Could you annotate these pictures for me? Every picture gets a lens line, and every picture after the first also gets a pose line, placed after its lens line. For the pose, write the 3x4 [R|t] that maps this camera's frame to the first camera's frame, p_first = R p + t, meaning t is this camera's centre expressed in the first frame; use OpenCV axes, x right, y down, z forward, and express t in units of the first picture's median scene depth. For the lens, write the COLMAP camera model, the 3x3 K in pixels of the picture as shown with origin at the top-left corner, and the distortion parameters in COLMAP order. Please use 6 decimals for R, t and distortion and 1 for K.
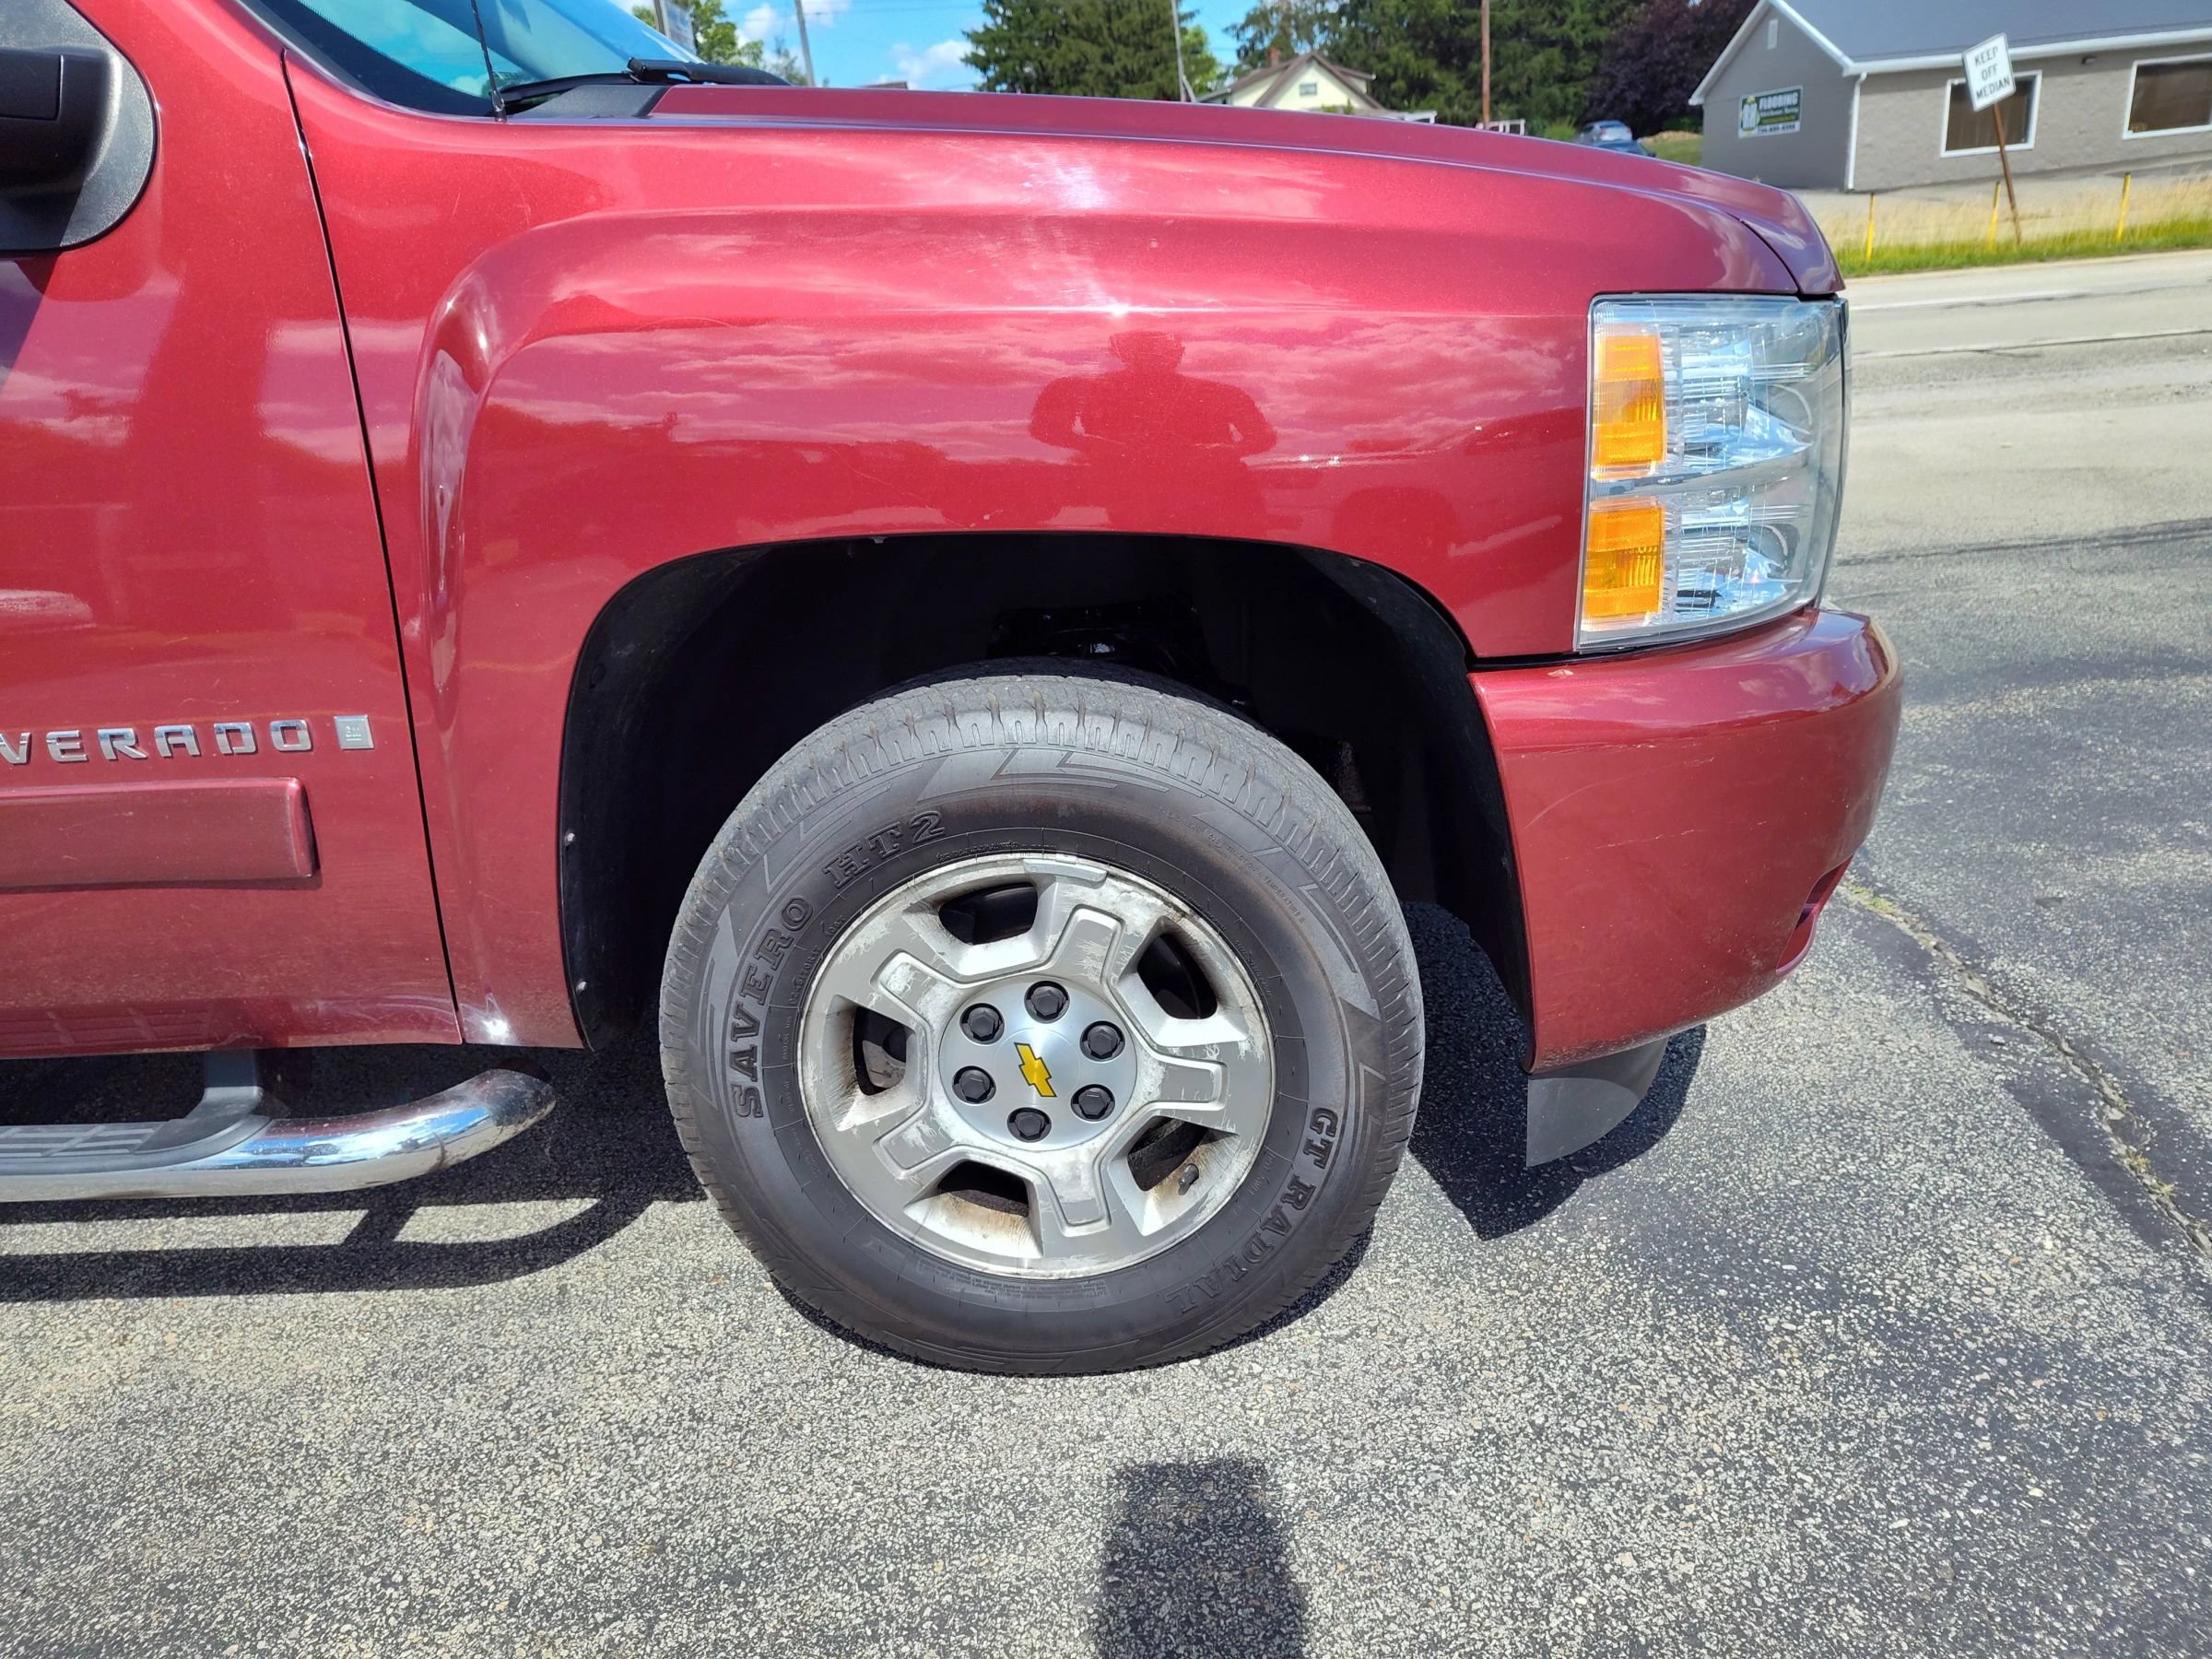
lens RADIAL K [[1624.7, 0, 1186.0], [0, 1624.7, 818.0], [0, 0, 1]] dist [-0.047231, 0.060317]
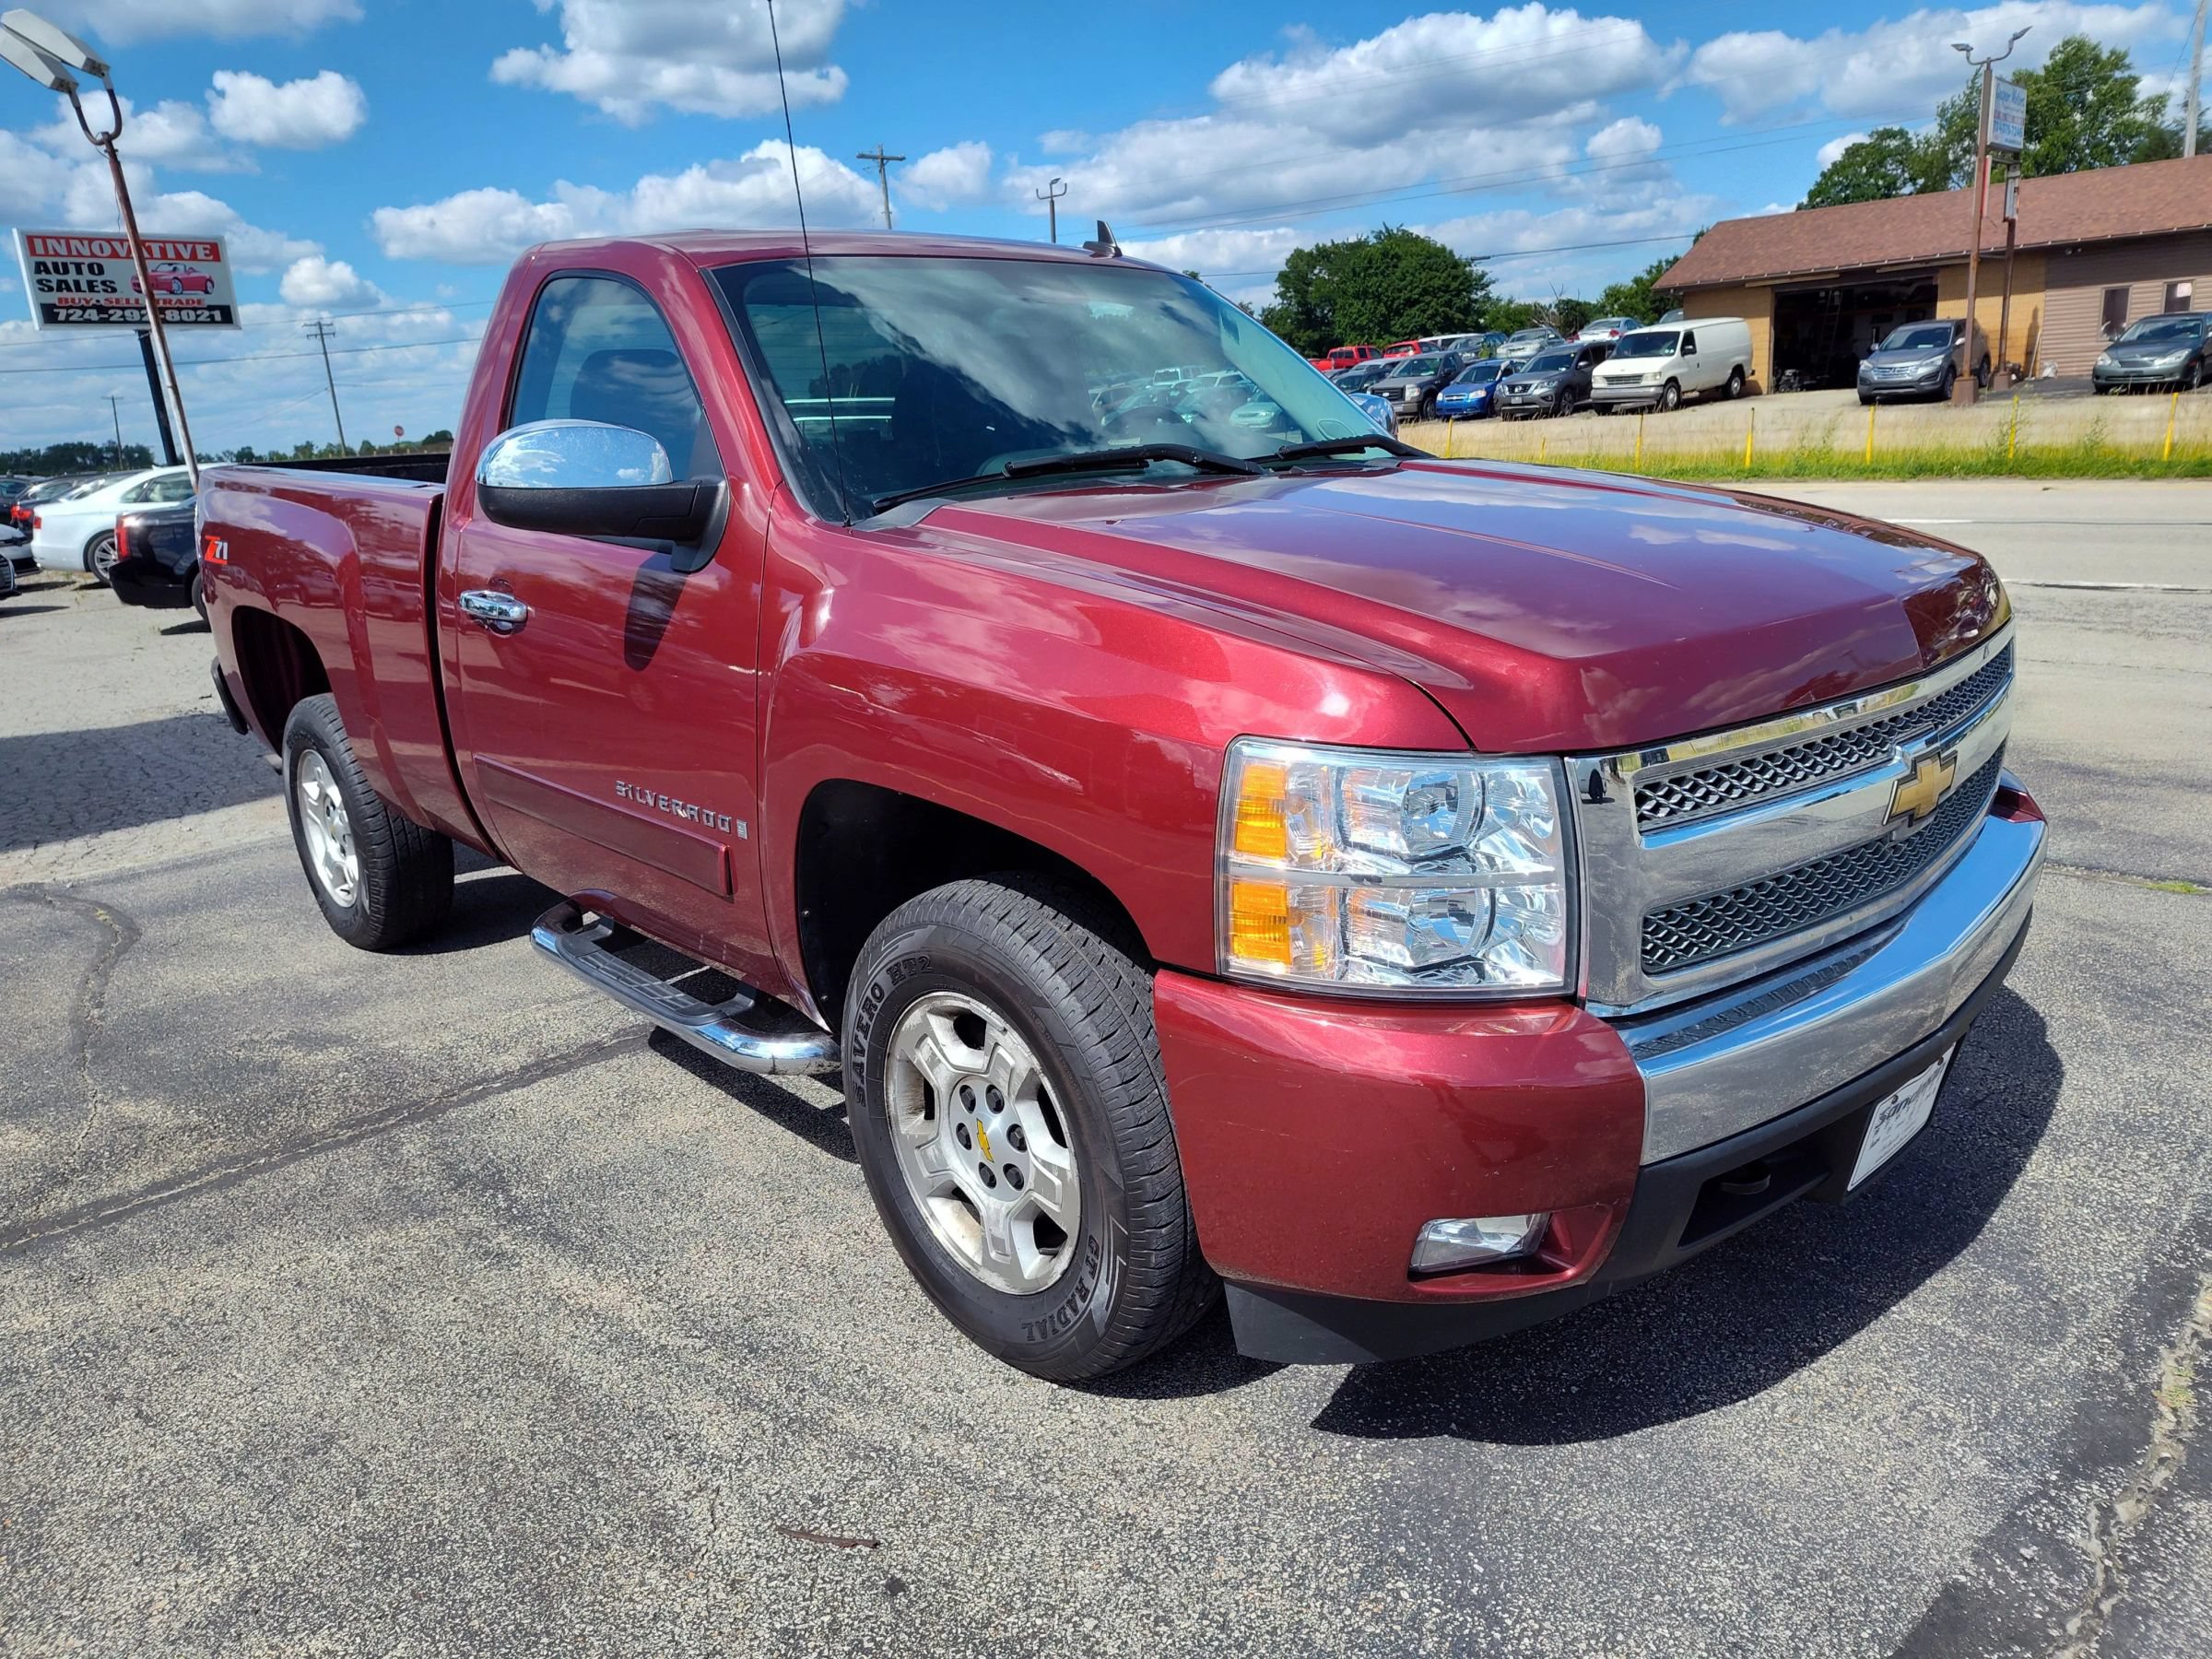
lens RADIAL K [[1663.3, 0, 1068.9], [0, 1663.3, 825.7], [0, 0, 1]] dist [-0.016224, -0.002519]
pose [[0.662829, 0.215483, -0.717095, 0.794099], [-0.235436, 0.969100, 0.073590, -0.206275], [0.710794, 0.120052, 0.693080, -0.044857]]
